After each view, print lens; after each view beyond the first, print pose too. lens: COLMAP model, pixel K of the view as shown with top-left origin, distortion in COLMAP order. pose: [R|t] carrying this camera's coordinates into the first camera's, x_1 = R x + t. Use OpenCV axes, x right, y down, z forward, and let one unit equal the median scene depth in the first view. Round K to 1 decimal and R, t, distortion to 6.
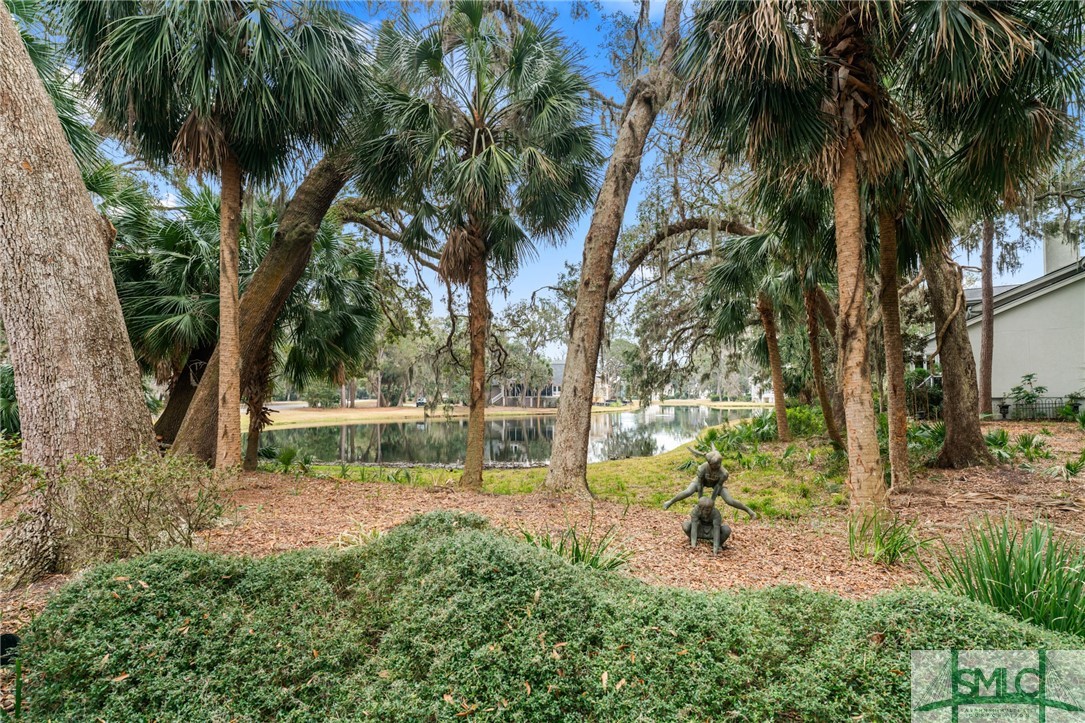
lens RADIAL K [[586.7, 0, 540.8], [0, 586.7, 358.9], [0, 0, 1]] dist [0.003184, 0.001378]
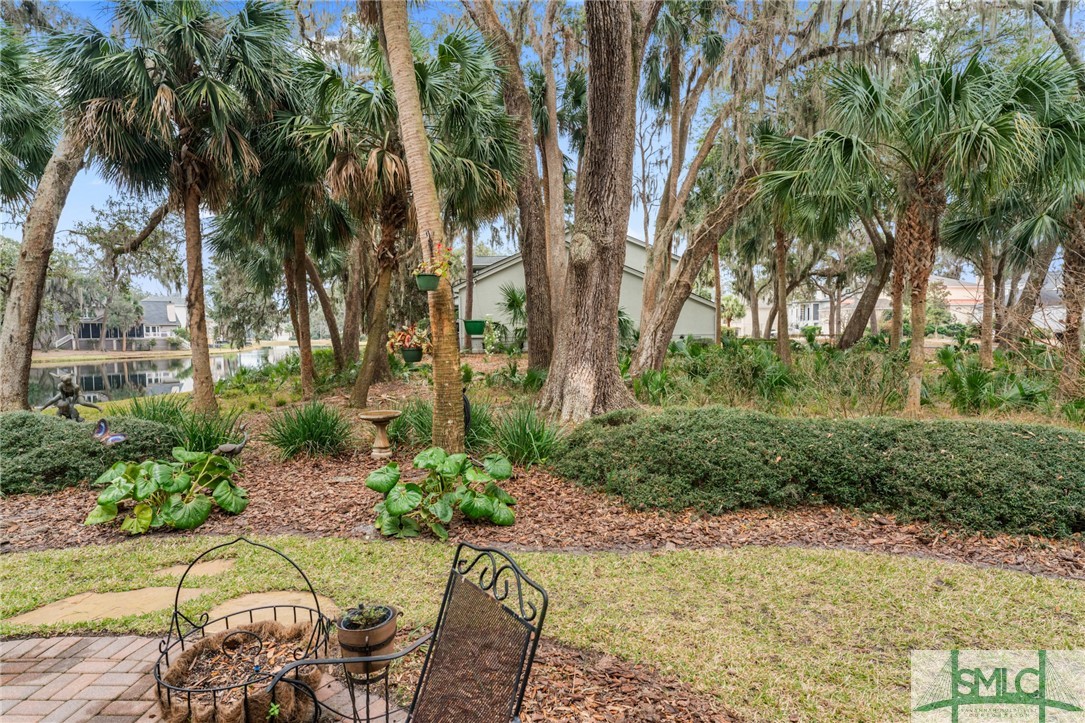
lens RADIAL K [[586.7, 0, 540.8], [0, 586.7, 358.9], [0, 0, 1]] dist [0.003184, 0.001378]
pose [[0.833580, -0.027254, 0.551726, 0.055546], [-0.029466, 0.995166, 0.093679, -0.010130], [-0.551613, -0.094346, 0.828747, -0.132057]]
